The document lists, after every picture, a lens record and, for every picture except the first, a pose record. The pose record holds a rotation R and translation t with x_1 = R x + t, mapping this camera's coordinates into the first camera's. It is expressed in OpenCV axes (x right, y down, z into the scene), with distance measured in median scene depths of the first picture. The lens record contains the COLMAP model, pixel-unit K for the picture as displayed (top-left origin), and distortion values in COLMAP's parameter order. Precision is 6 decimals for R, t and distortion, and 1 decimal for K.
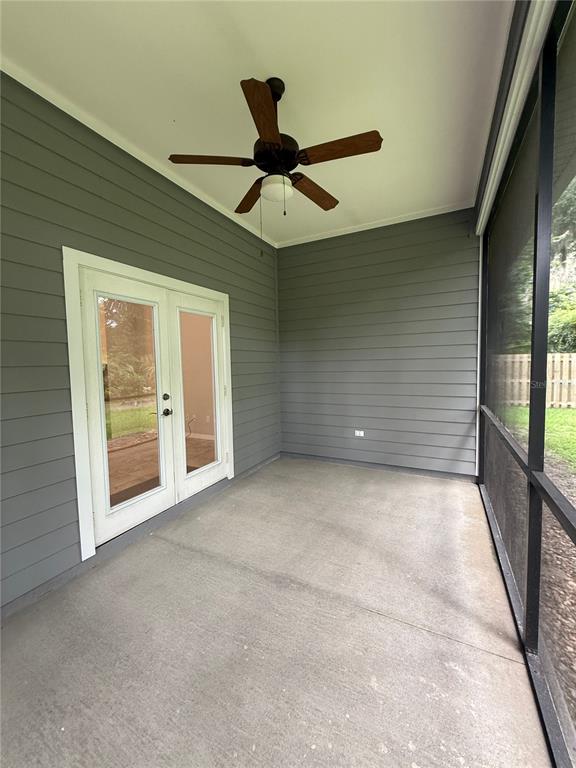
lens RADIAL K [[308.0, 0, 288.7], [0, 308.0, 381.3], [0, 0, 1]] dist [0.000114, 0.000334]
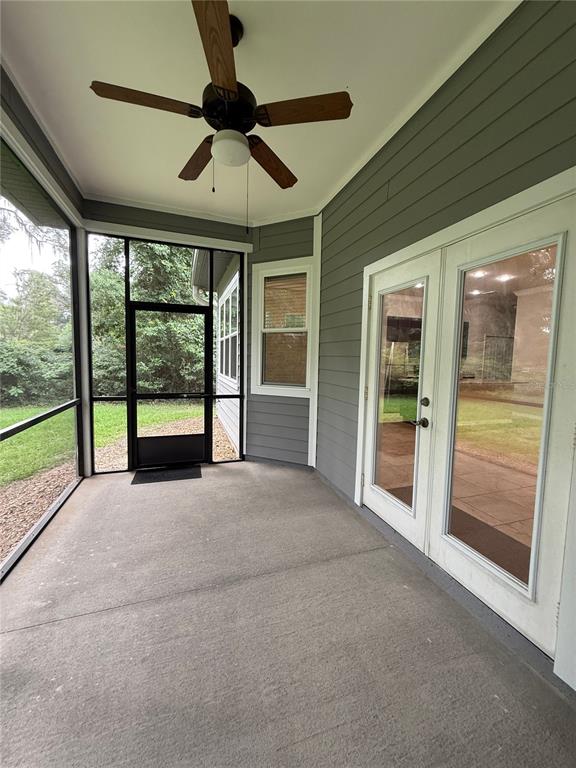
lens RADIAL K [[308.0, 0, 288.7], [0, 308.0, 381.3], [0, 0, 1]] dist [0.000114, 0.000334]
pose [[-0.695713, 0.062909, -0.715560, 0.454006], [-0.051956, 0.989141, 0.137476, -0.105029], [0.716438, 0.132822, -0.684890, 1.620979]]
